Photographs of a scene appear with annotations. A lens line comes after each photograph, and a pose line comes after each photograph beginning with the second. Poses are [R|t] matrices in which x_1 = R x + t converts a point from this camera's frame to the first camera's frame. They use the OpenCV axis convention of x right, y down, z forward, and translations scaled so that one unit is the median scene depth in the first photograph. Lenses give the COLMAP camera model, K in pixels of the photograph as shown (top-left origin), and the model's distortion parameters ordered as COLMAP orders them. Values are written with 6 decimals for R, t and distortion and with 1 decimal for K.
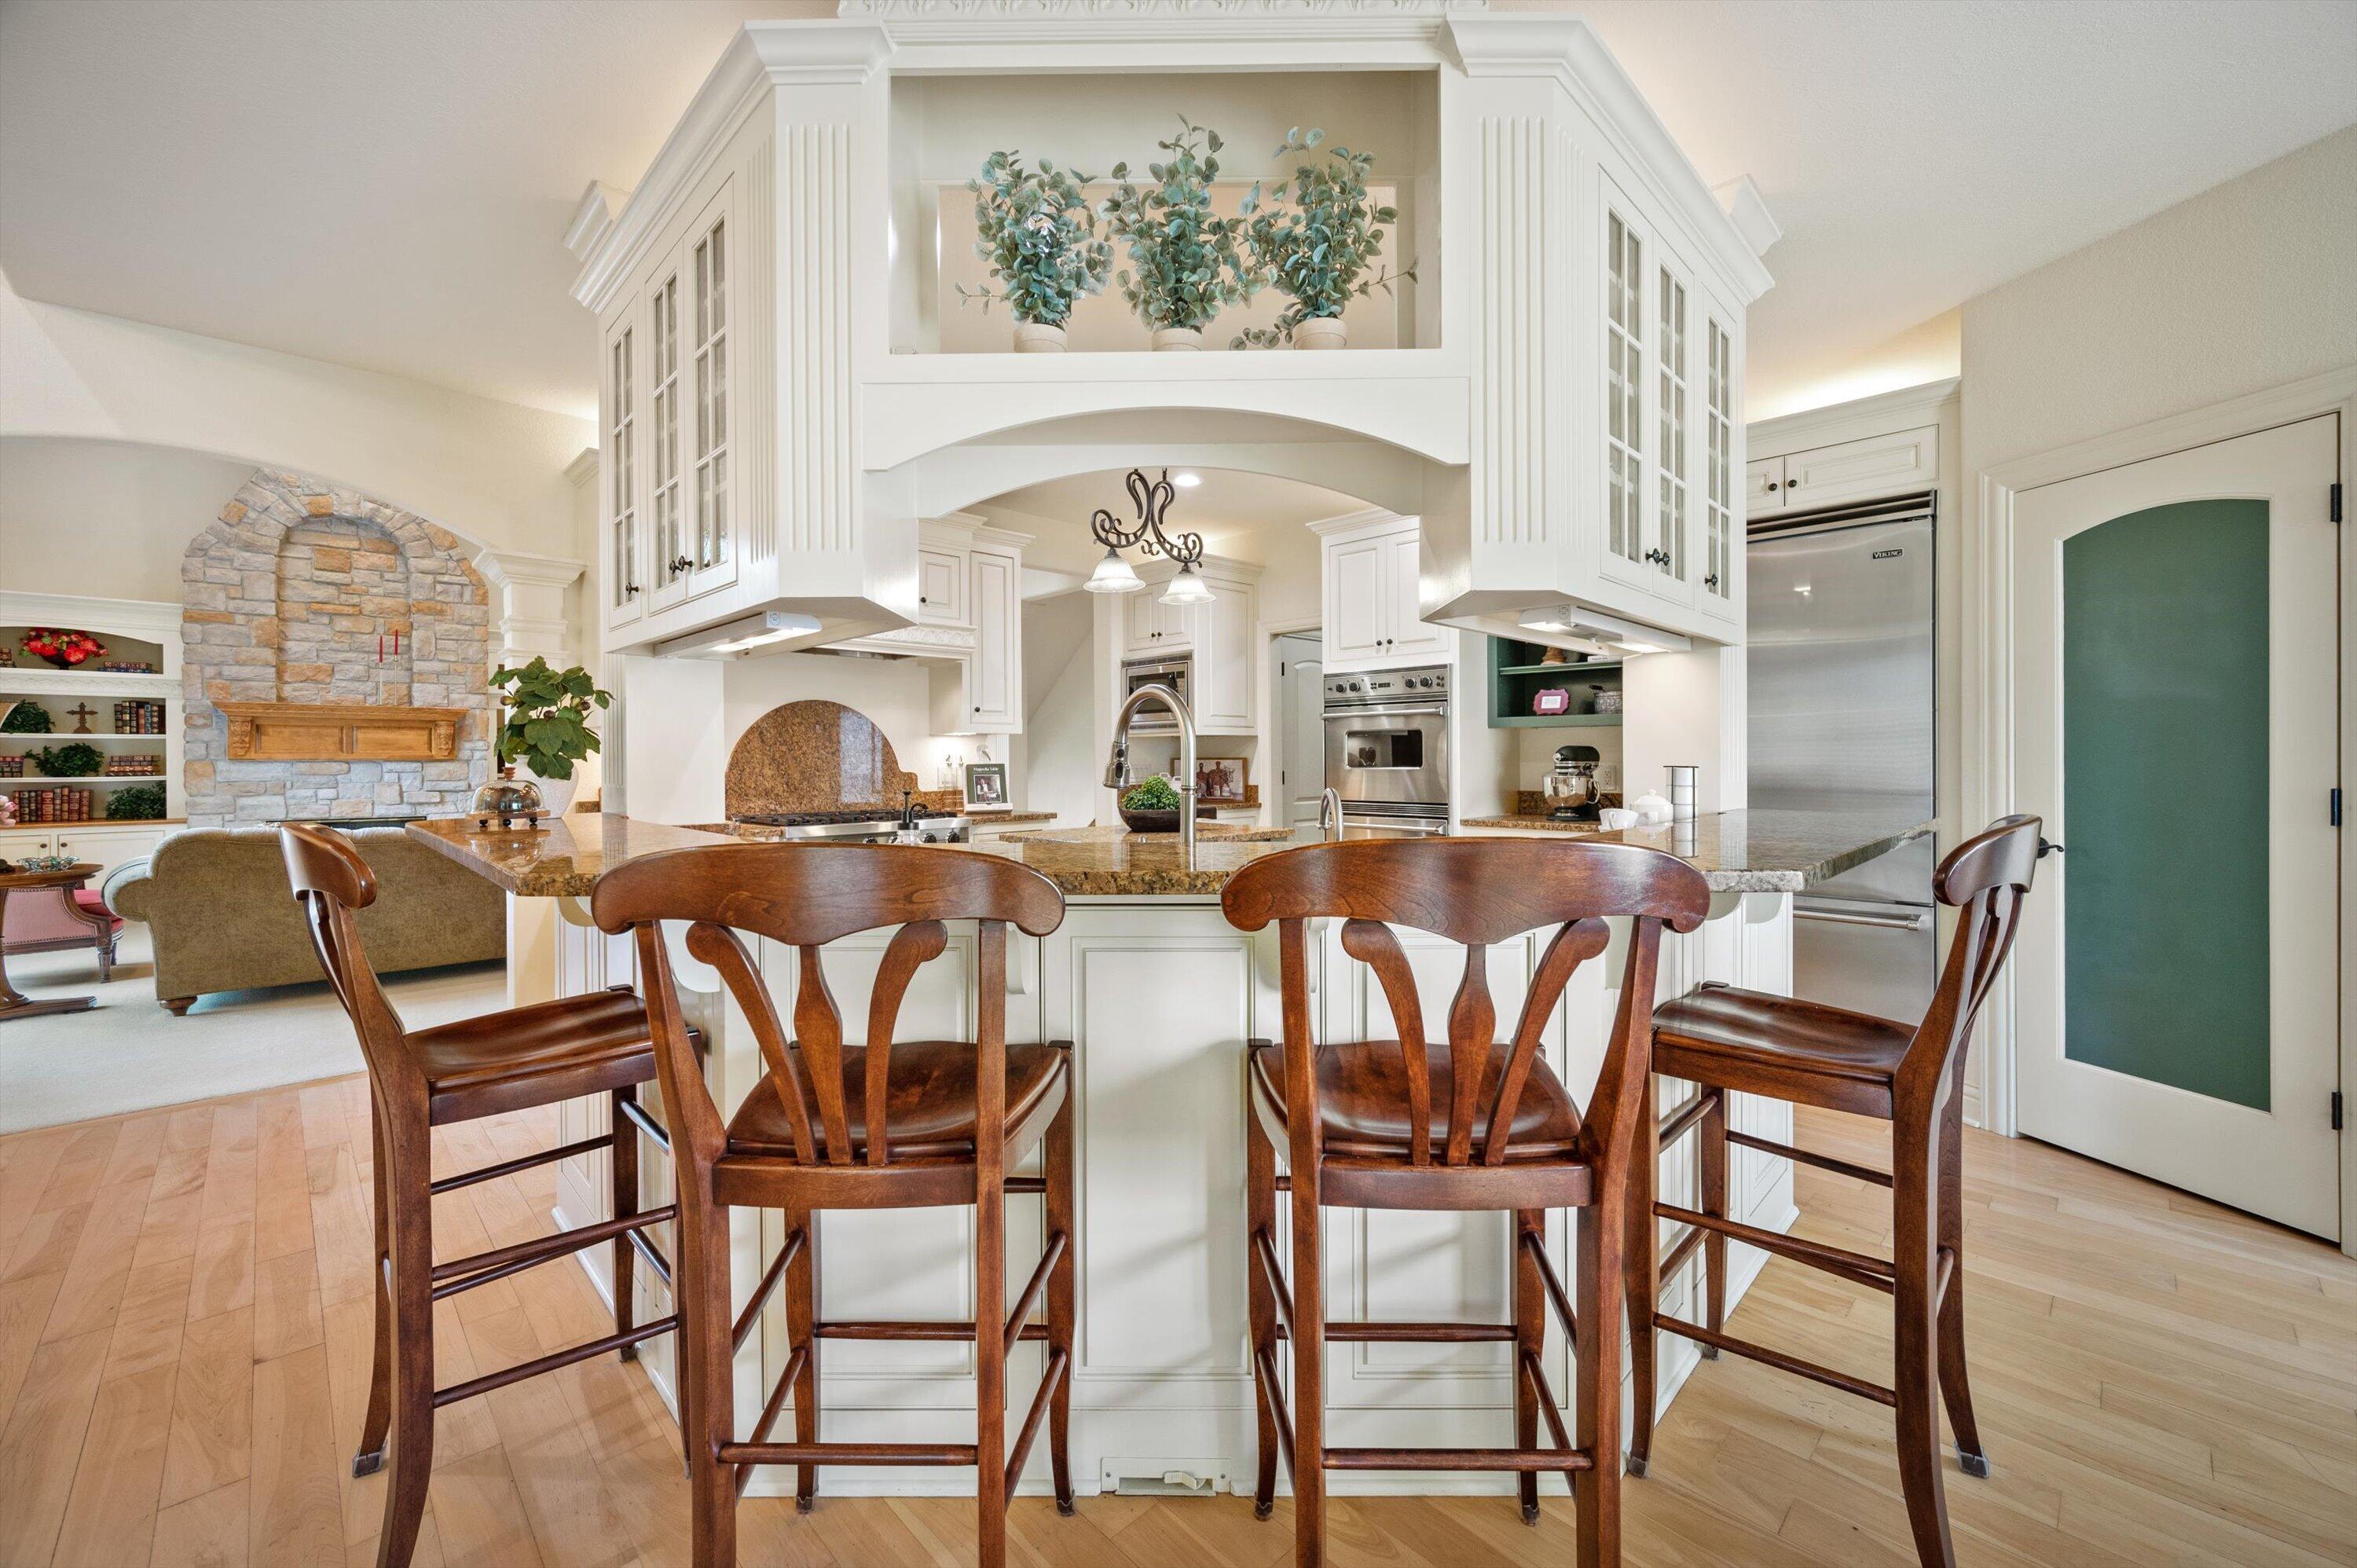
lens RADIAL K [[927.0, 0, 1178.5], [0, 927.0, 784.0], [0, 0, 1]] dist [-0.001189, 0.000366]
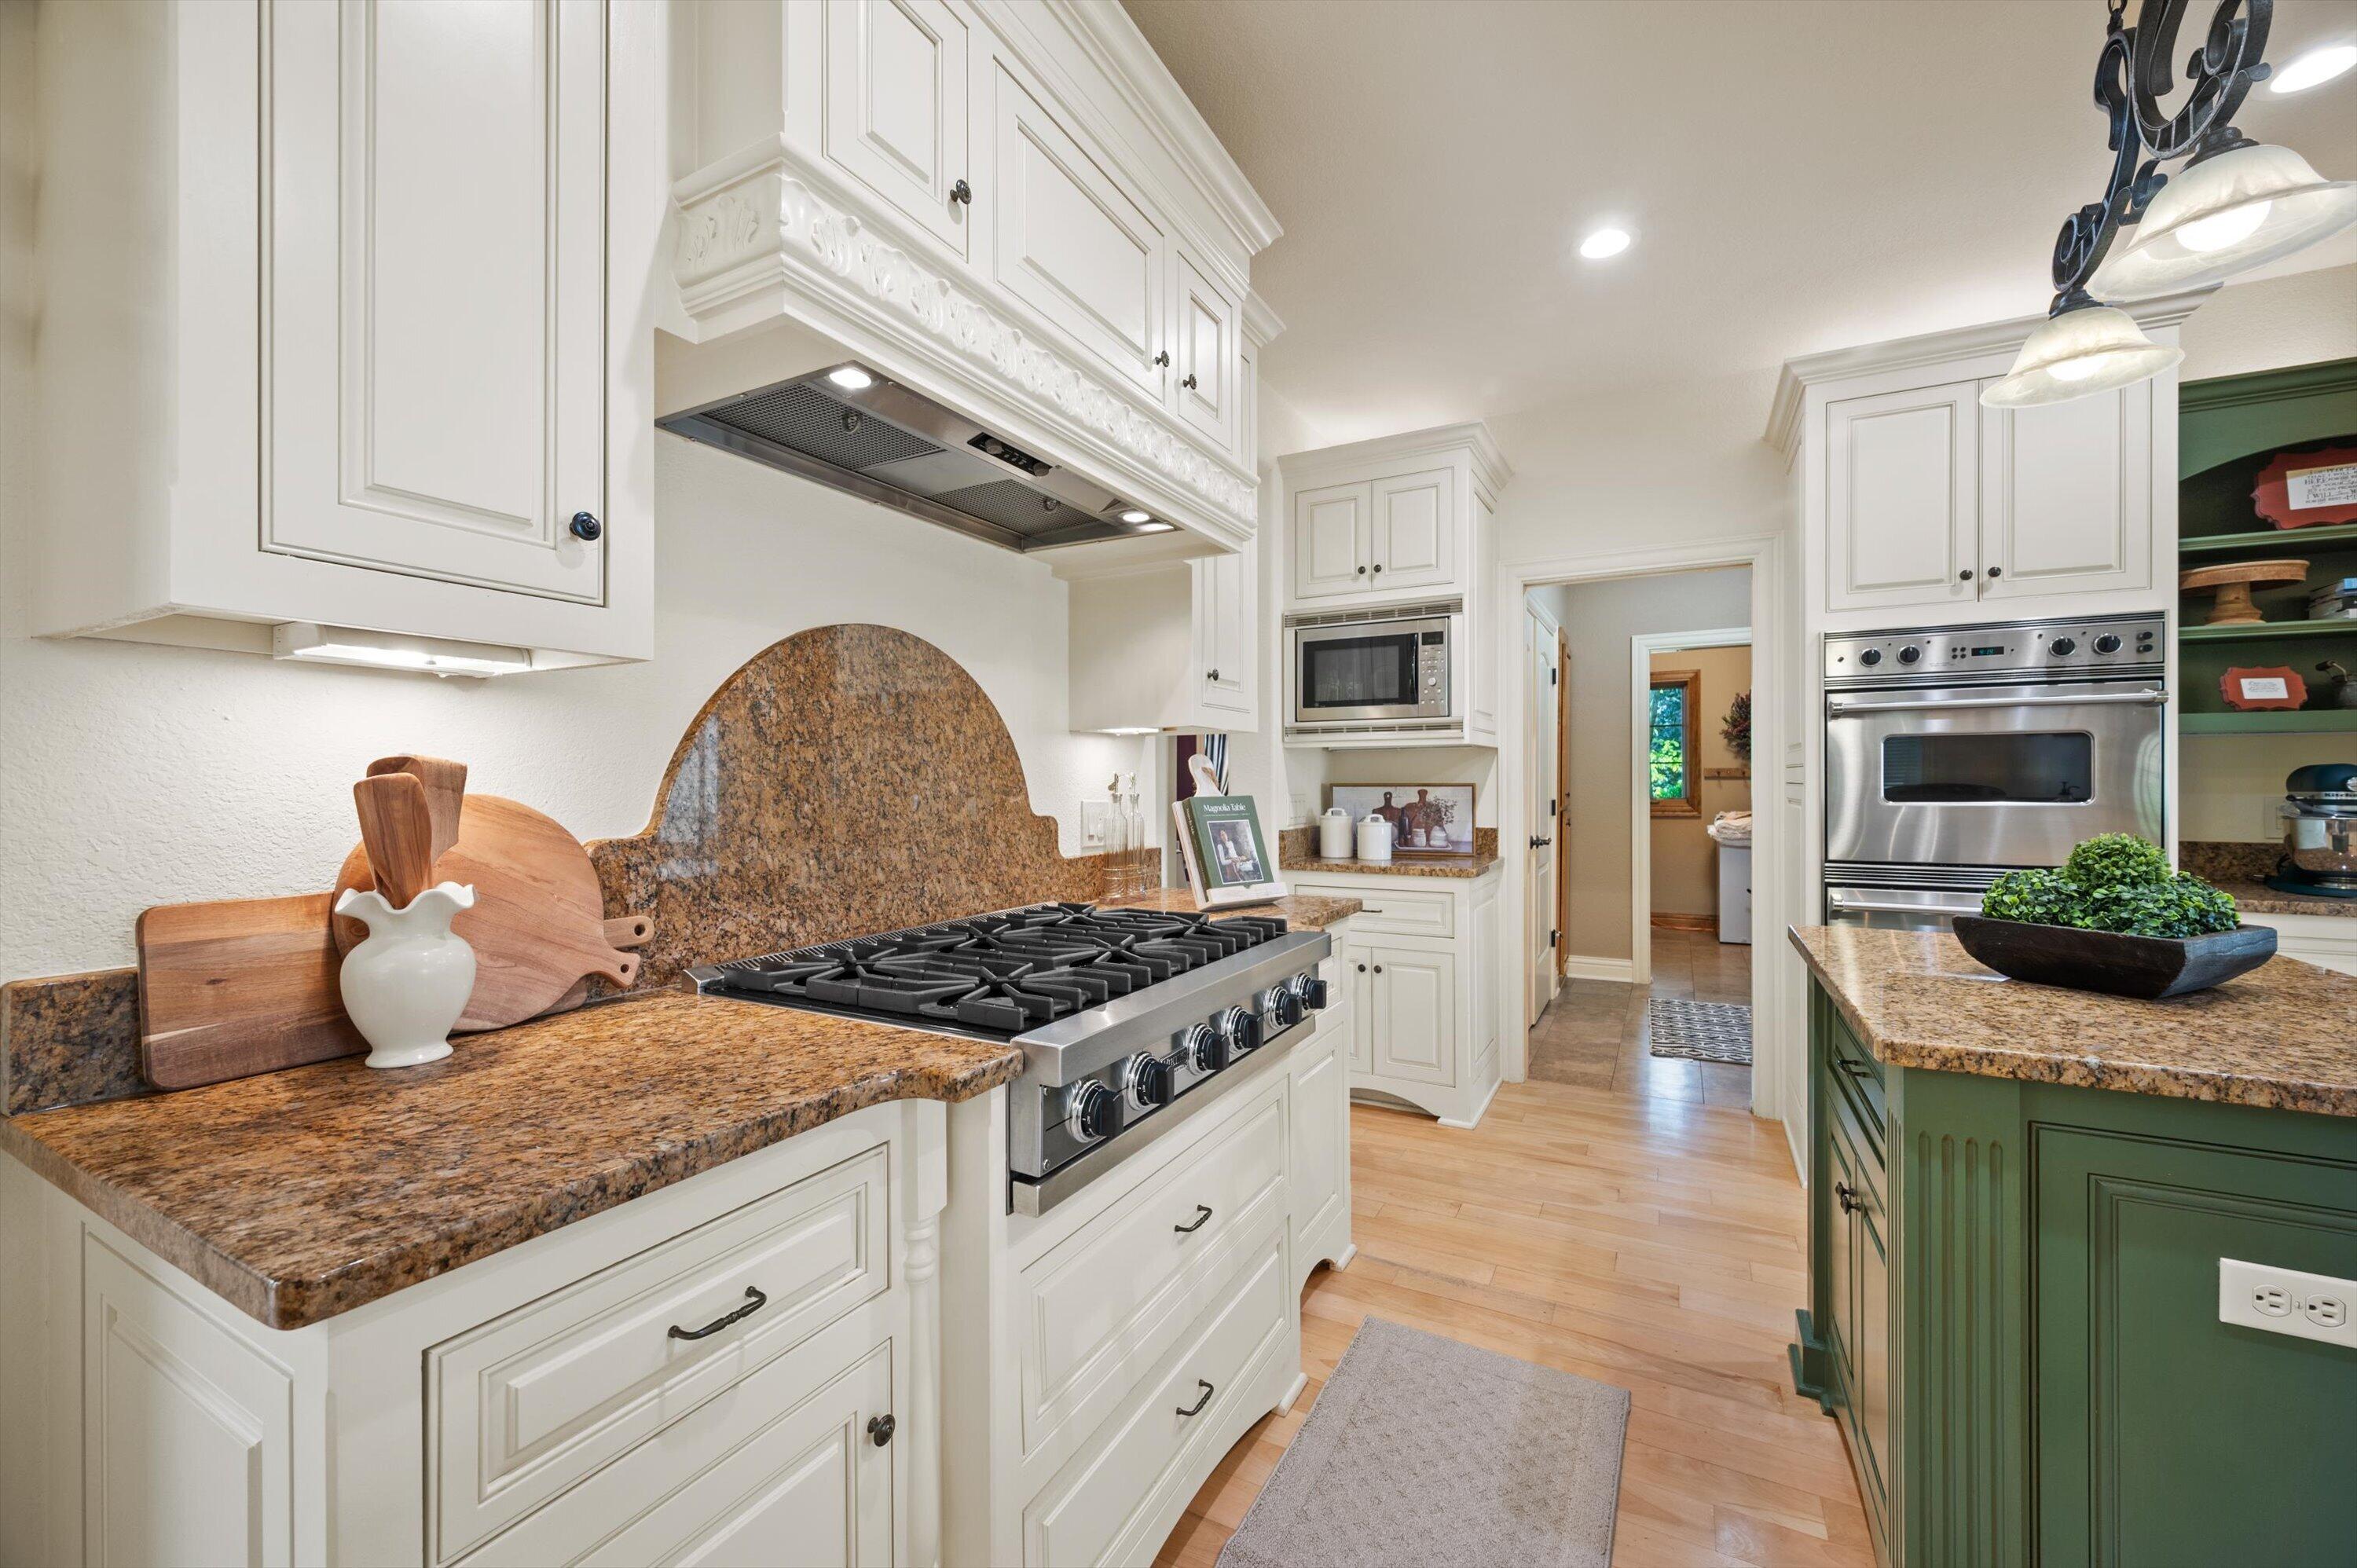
lens RADIAL K [[927.0, 0, 1178.5], [0, 927.0, 784.0], [0, 0, 1]] dist [-0.001189, 0.000366]
pose [[0.958056, 0.003007, 0.286564, -0.516747], [0.004906, 0.999626, -0.026891, -0.022120], [-0.286538, 0.027169, 0.957684, 0.828387]]
